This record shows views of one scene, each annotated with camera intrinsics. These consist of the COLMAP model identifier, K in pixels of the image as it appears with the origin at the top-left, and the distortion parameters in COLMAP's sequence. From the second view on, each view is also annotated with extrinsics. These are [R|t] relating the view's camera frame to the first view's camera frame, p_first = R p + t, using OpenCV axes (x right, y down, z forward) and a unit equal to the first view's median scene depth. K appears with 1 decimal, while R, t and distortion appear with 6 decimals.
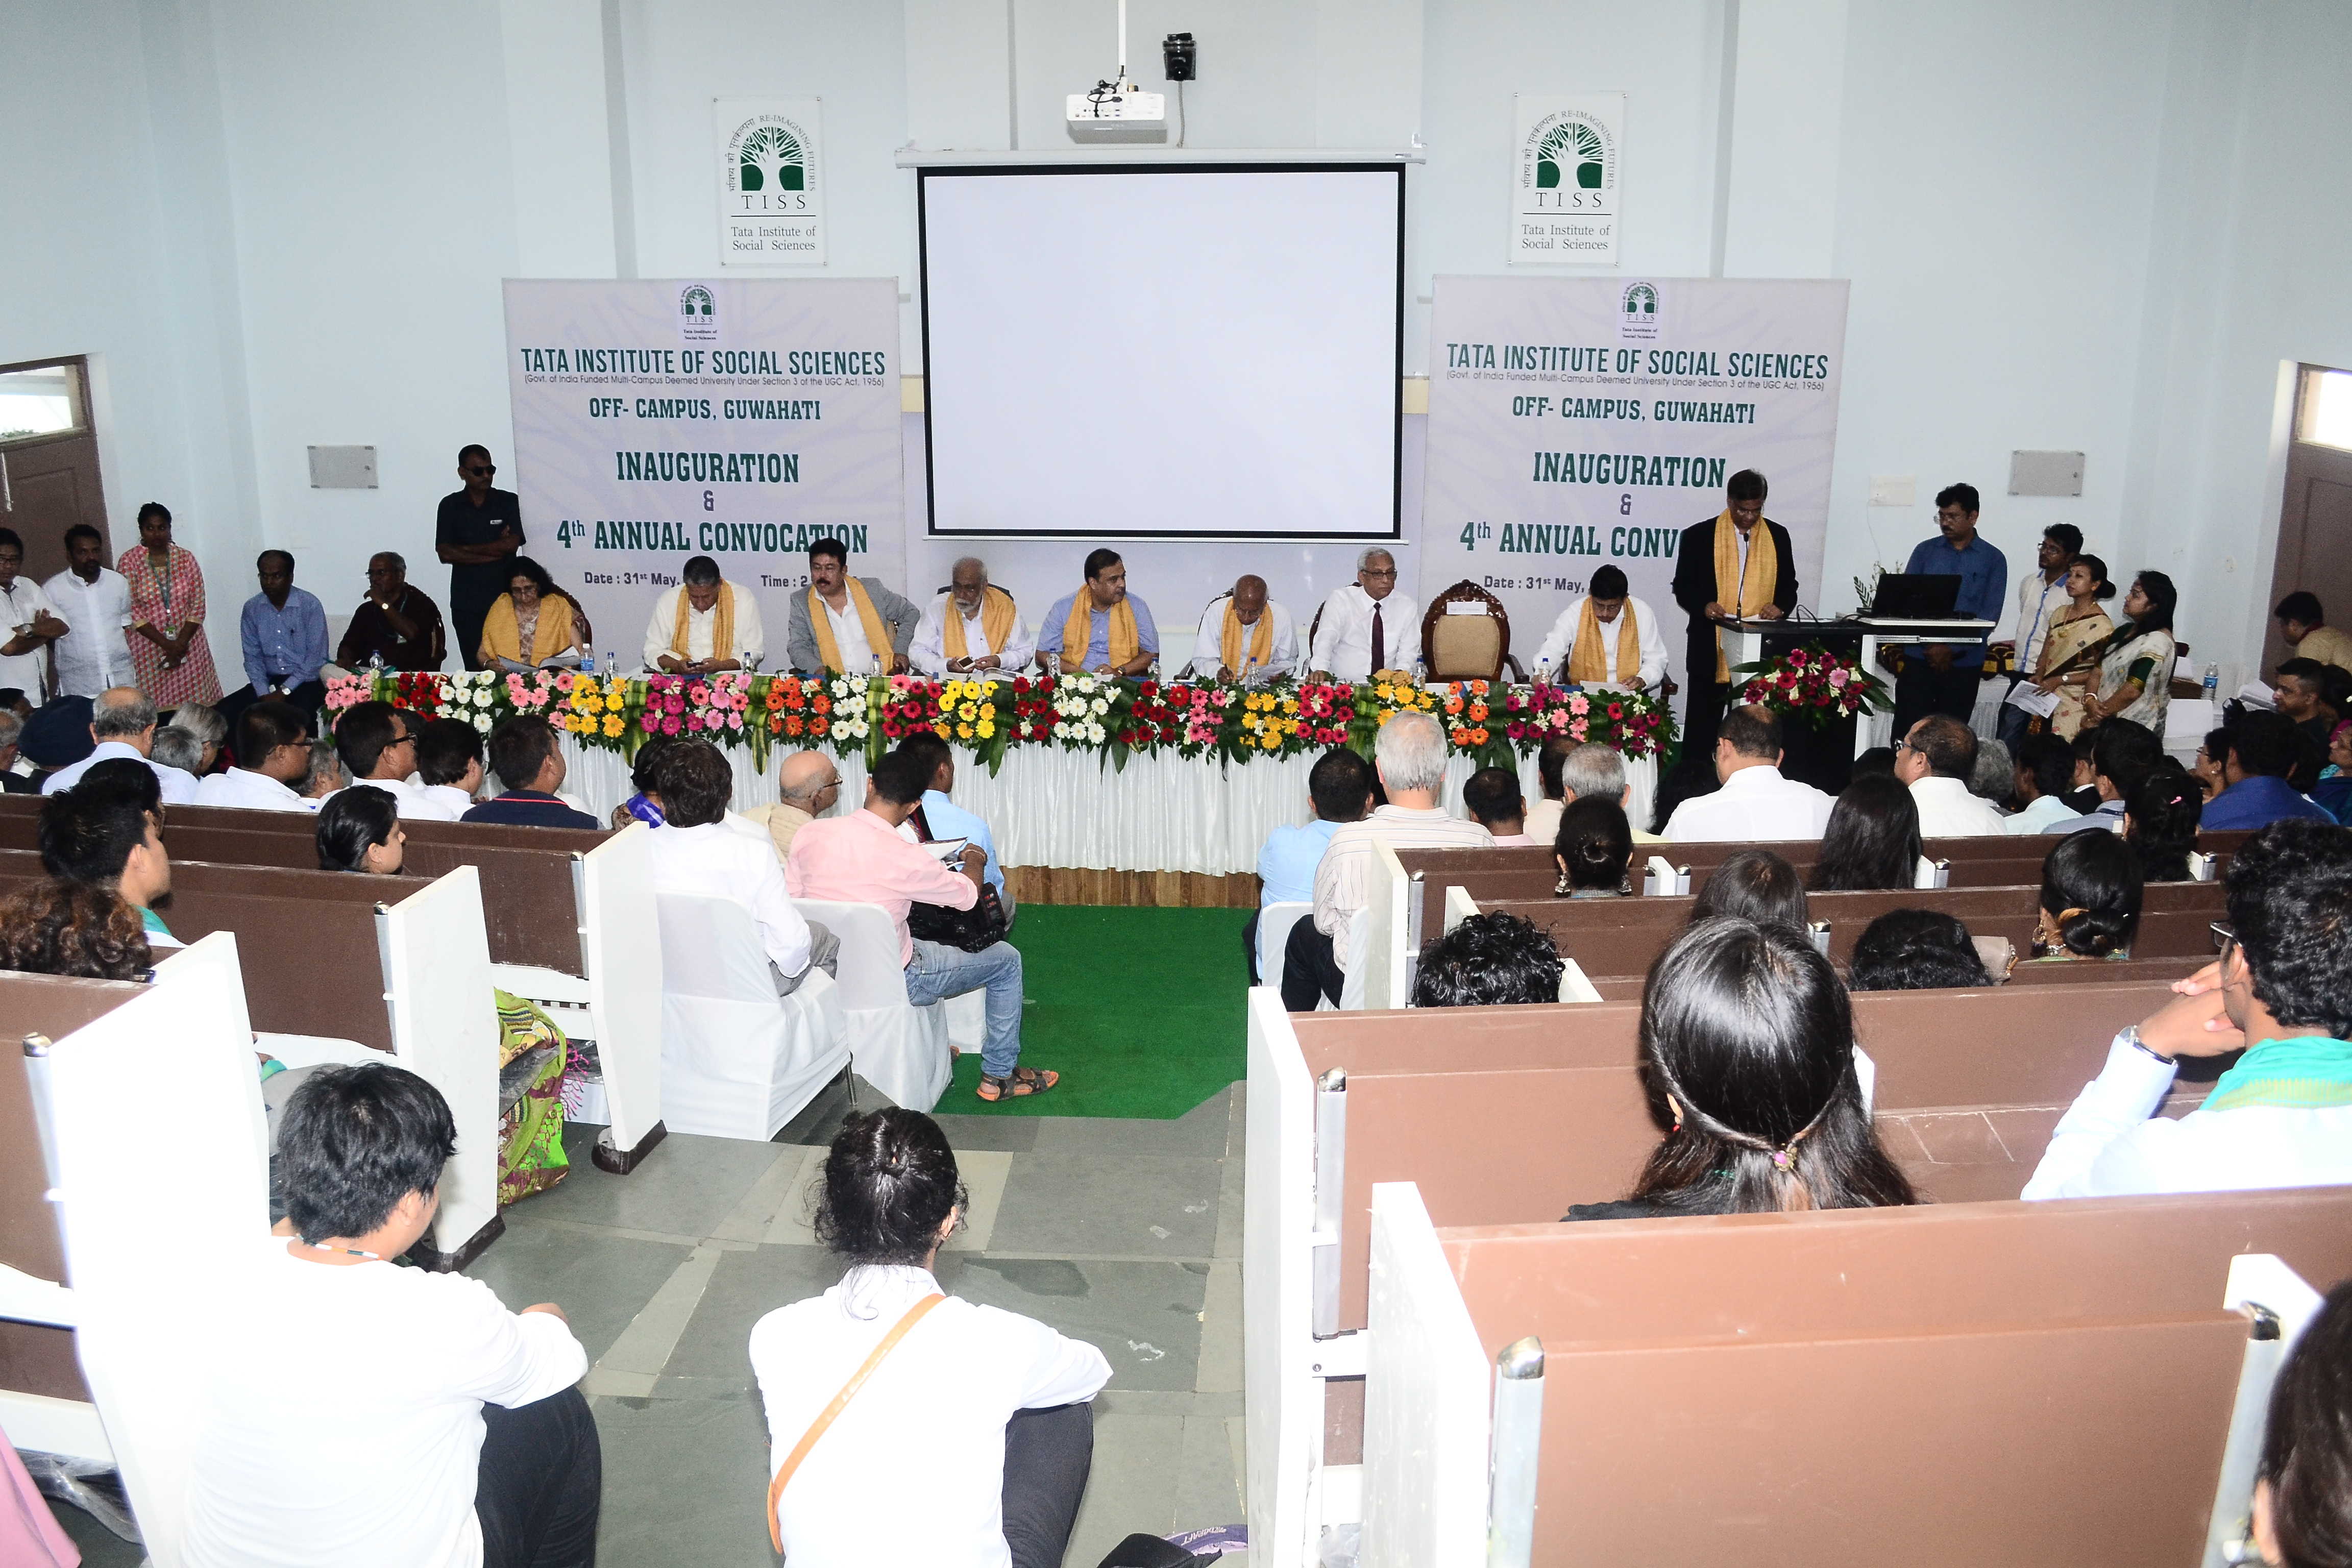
lens RADIAL K [[2331.7, 0, 1176.0], [0, 2331.7, 784.0], [0, 0, 1]] dist [-0.069344, -0.006806]
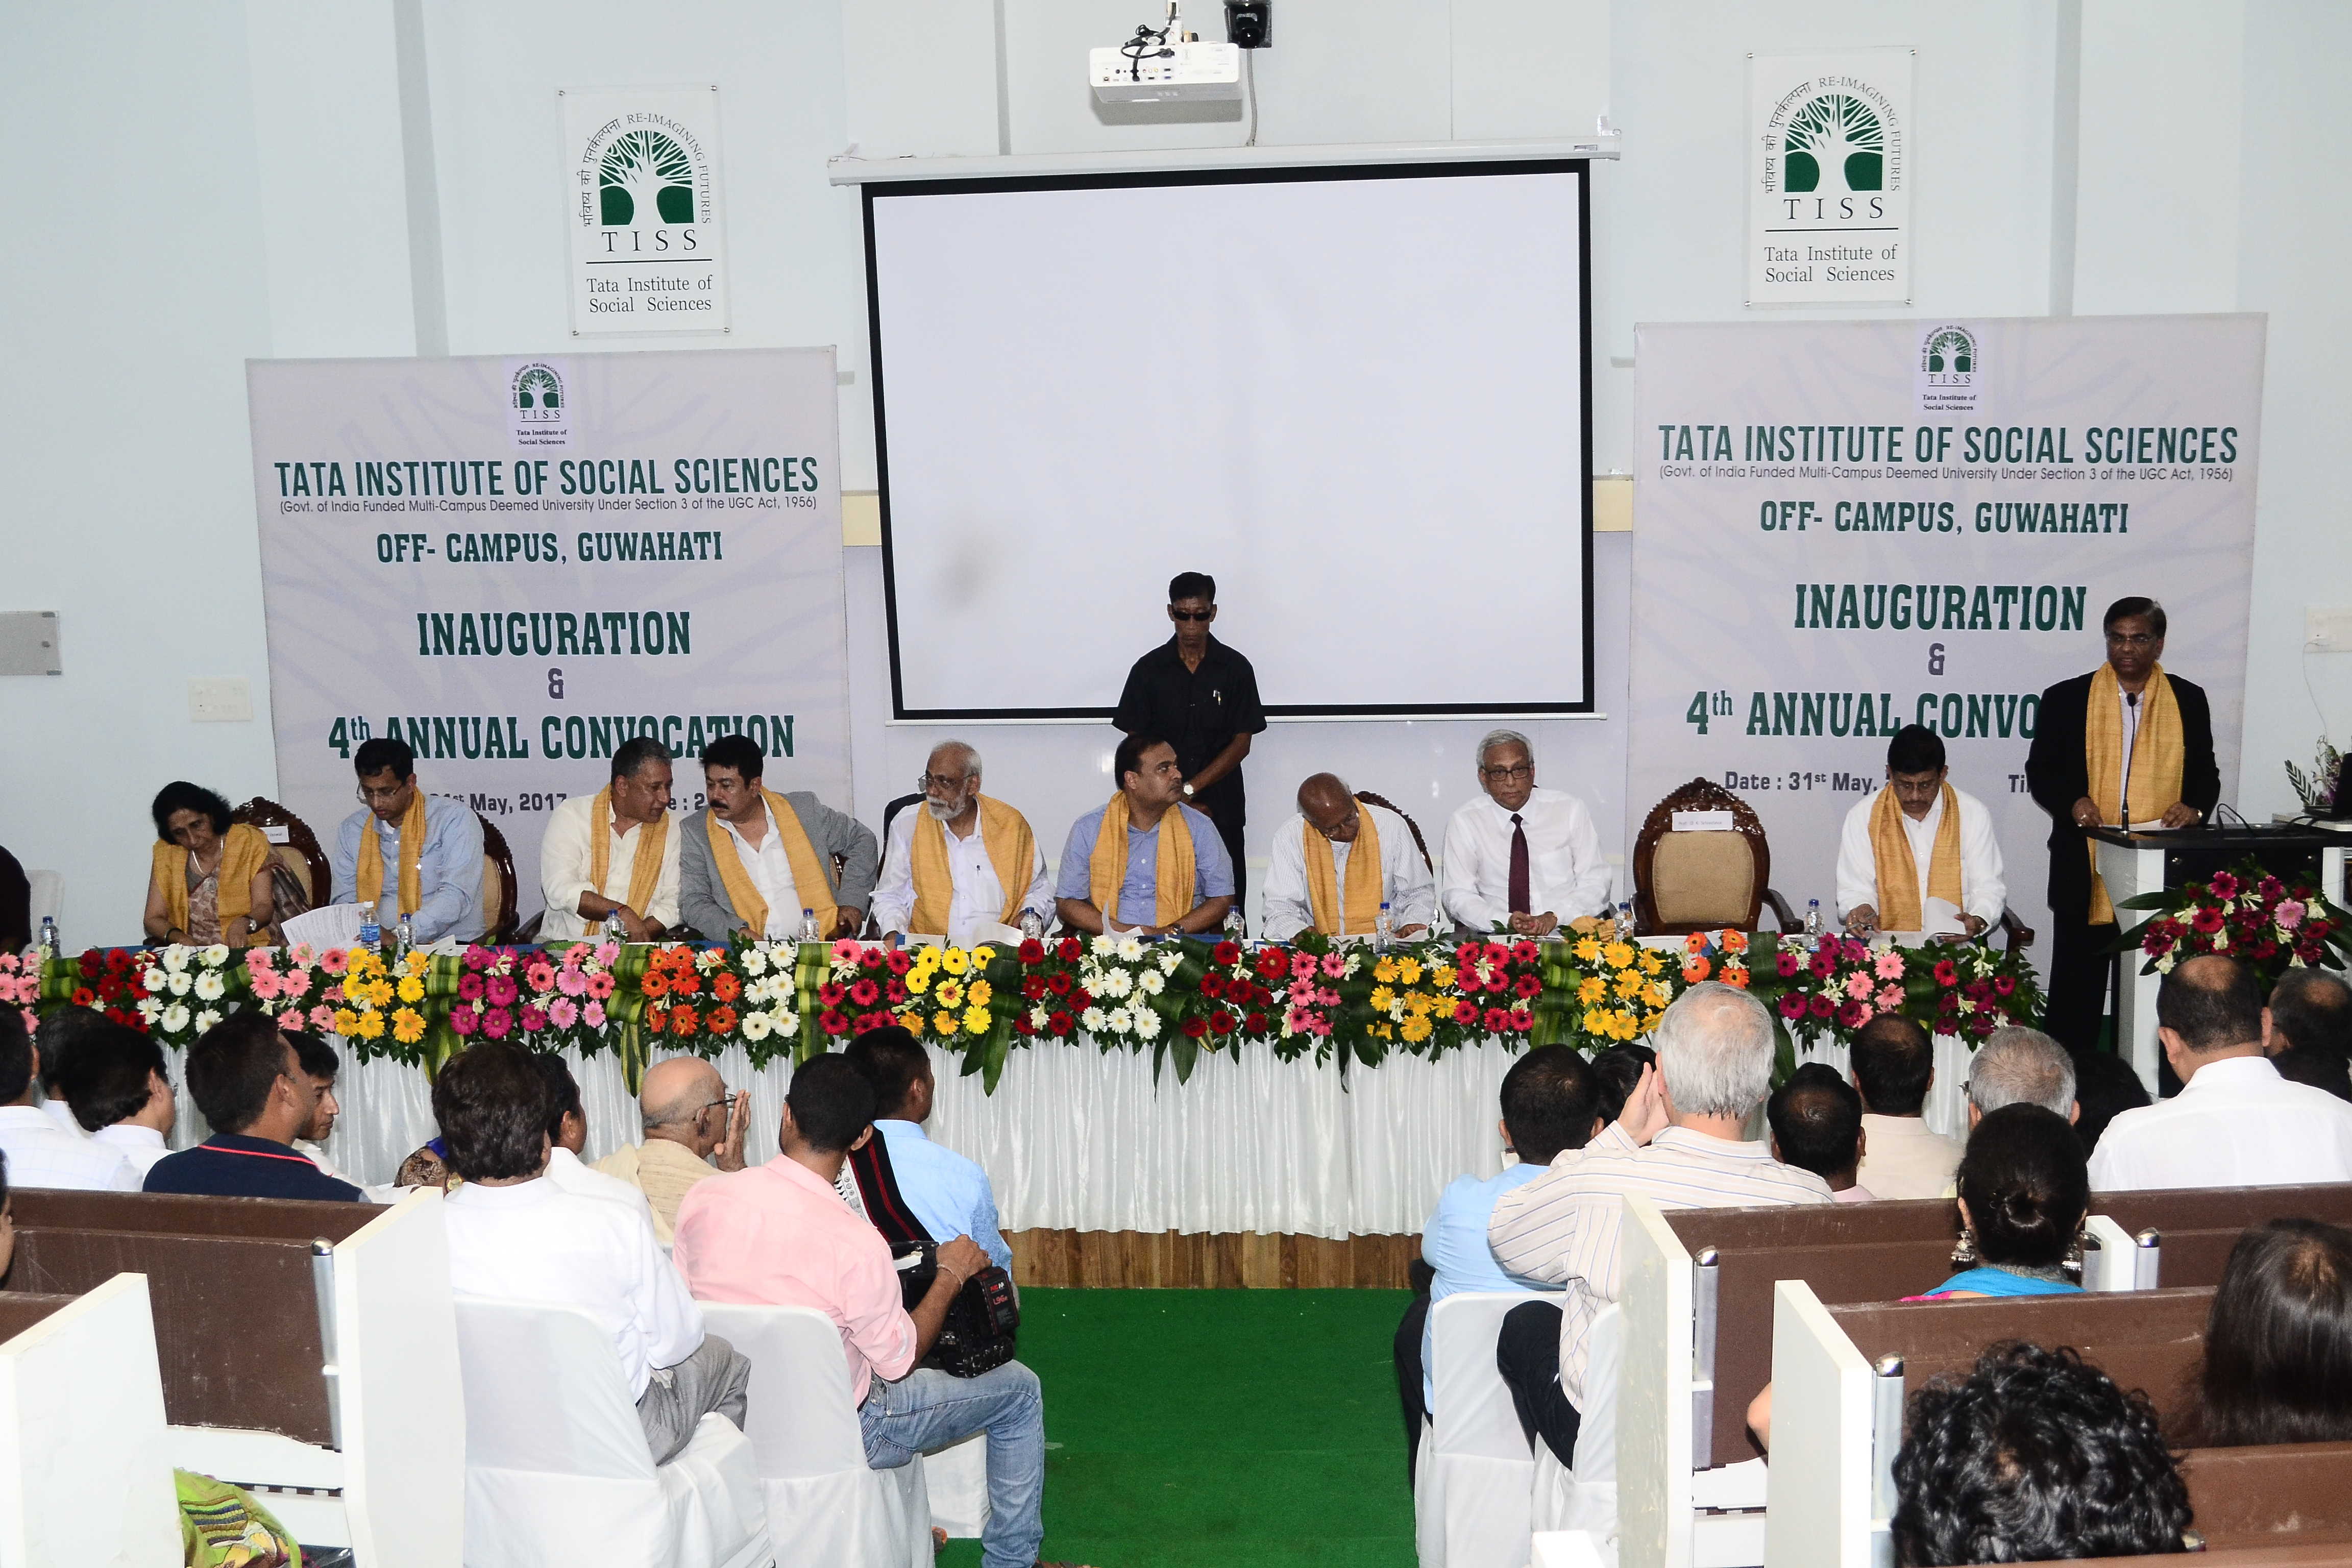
lens RADIAL K [[3294.9, 0, 1176.0], [0, 3294.9, 784.0], [0, 0, 1]] dist [-0.019971, -0.029369]
pose [[0.999650, -0.020756, -0.016399, -0.009303], [0.019177, 0.995647, -0.091215, -0.004027], [0.018221, 0.090869, 0.995696, 0.073290]]
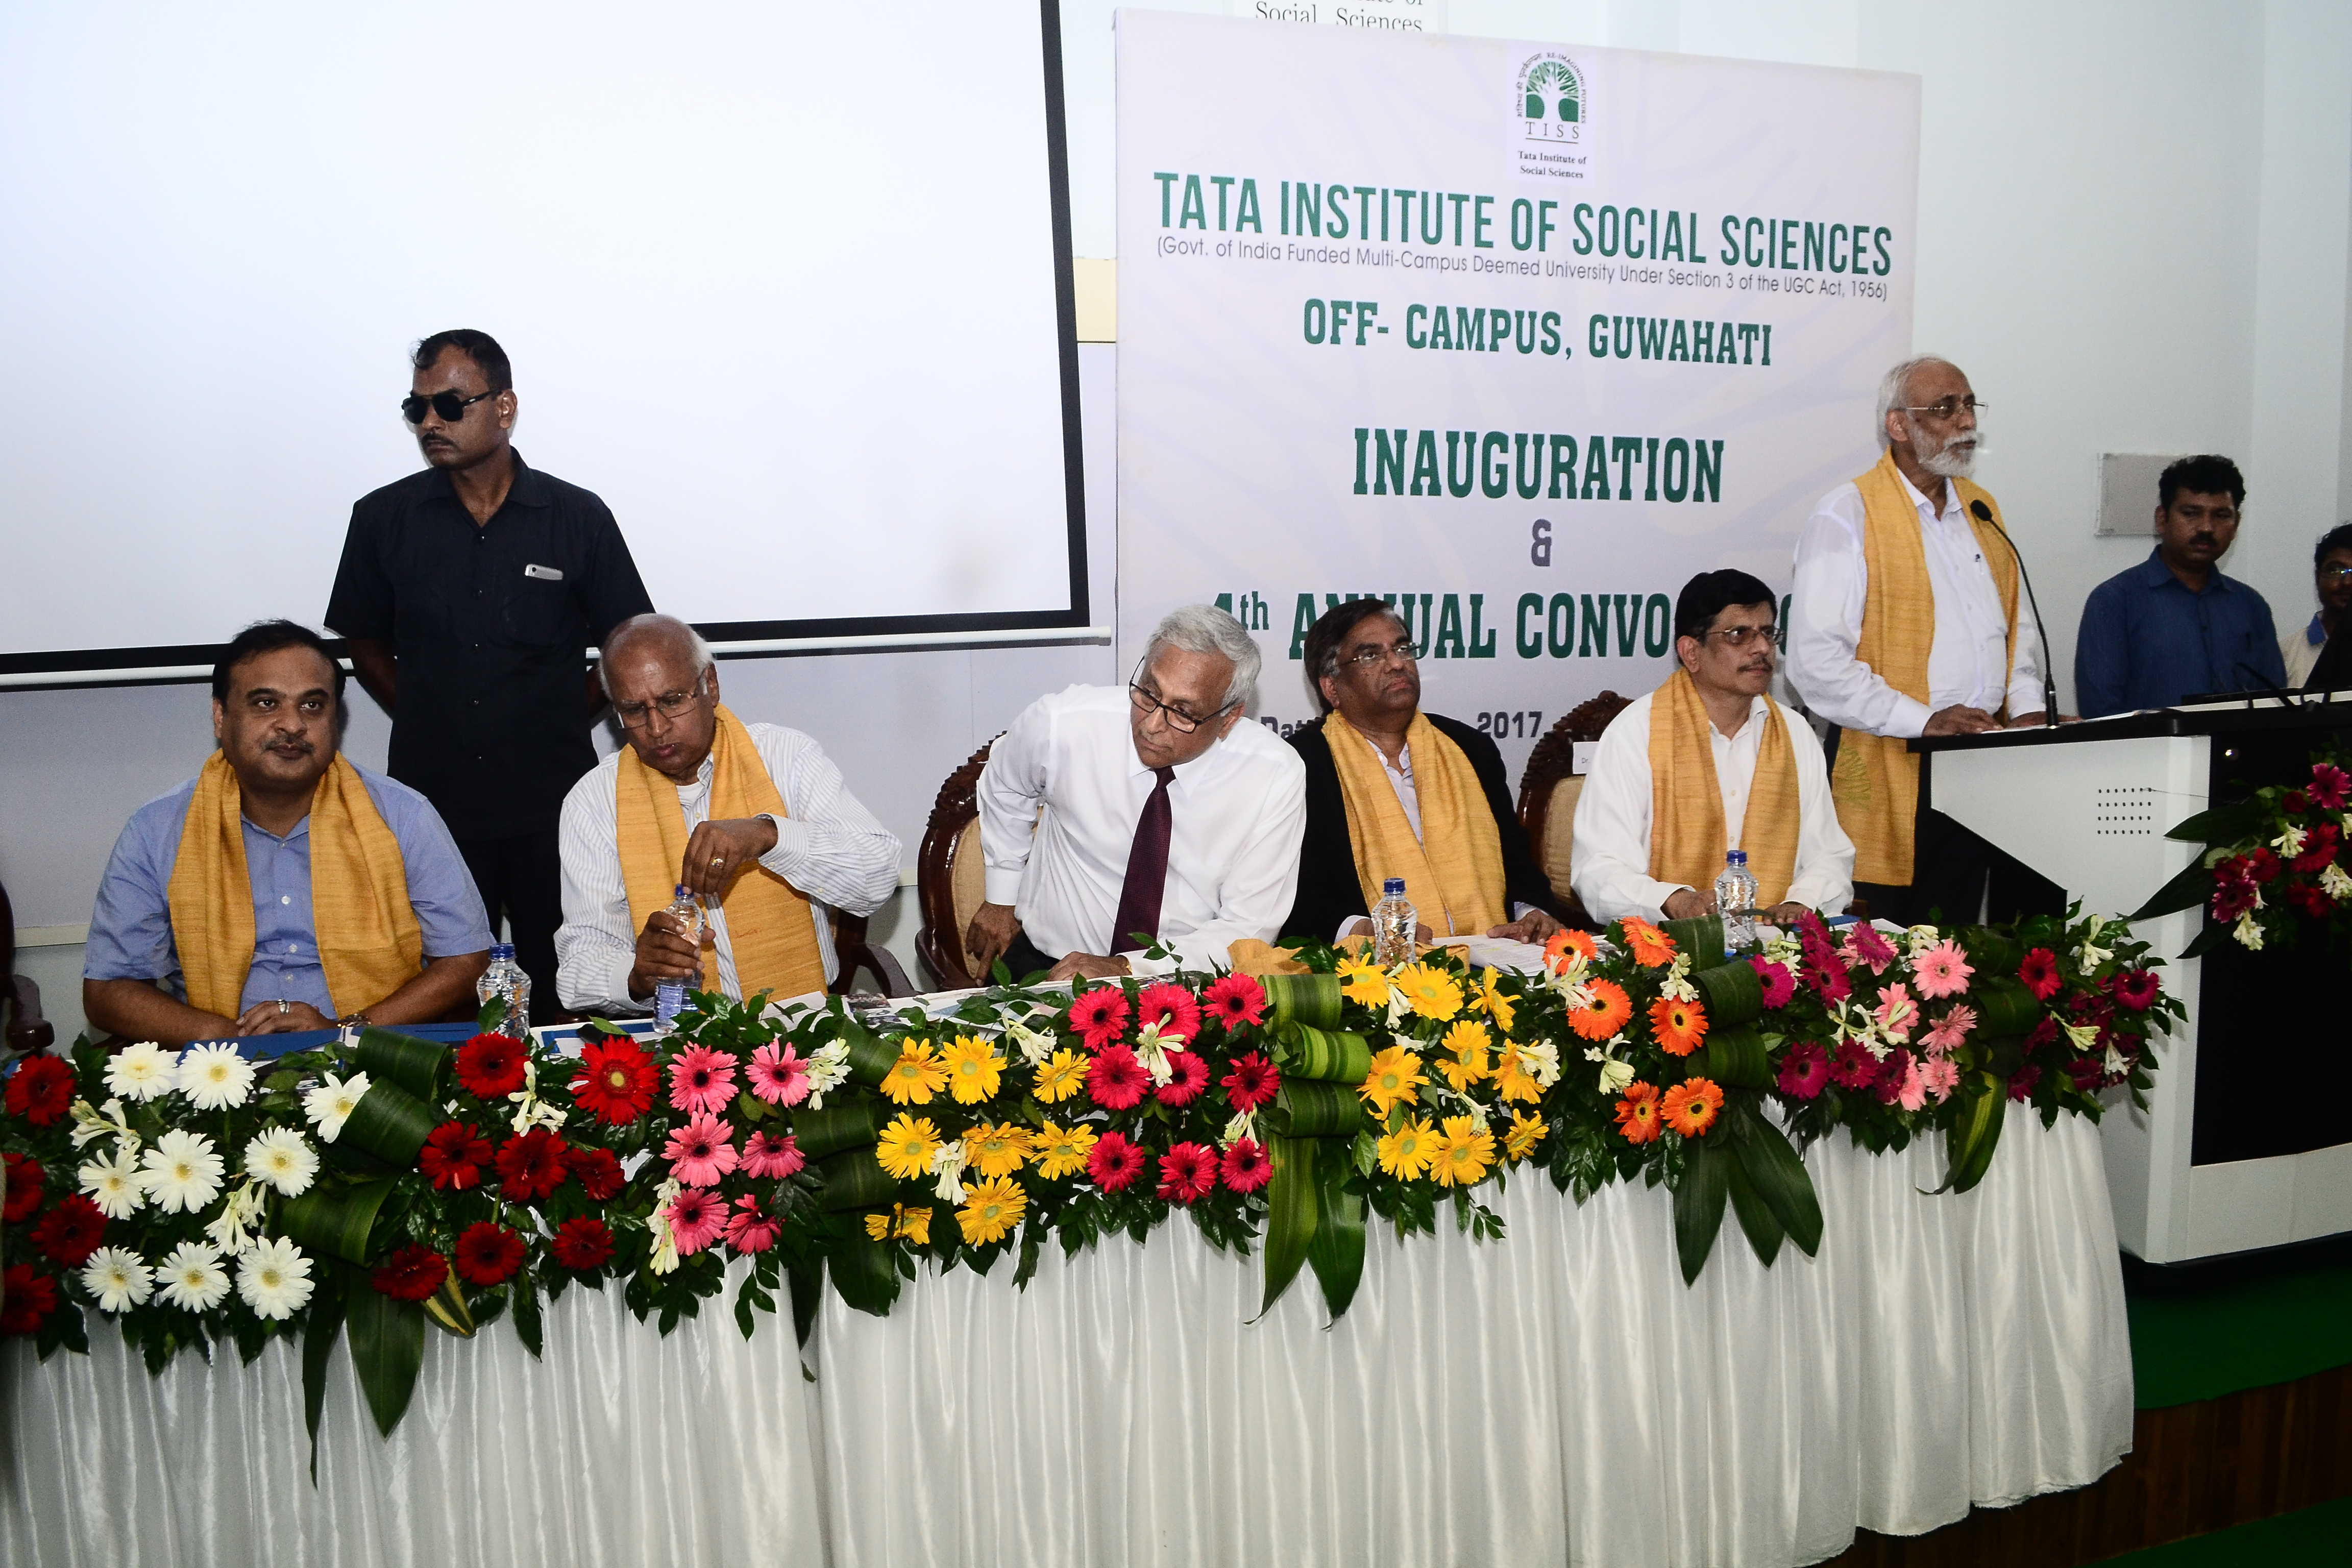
lens RADIAL K [[1948.5, 0, 1176.0], [0, 1948.5, 784.0], [0, 0, 1]] dist [-0.039013, -0.106666]
pose [[0.931305, -0.058077, 0.359581, -0.015339], [0.114204, 0.983985, -0.136861, -0.032922], [-0.345874, 0.168525, 0.923023, 0.758346]]
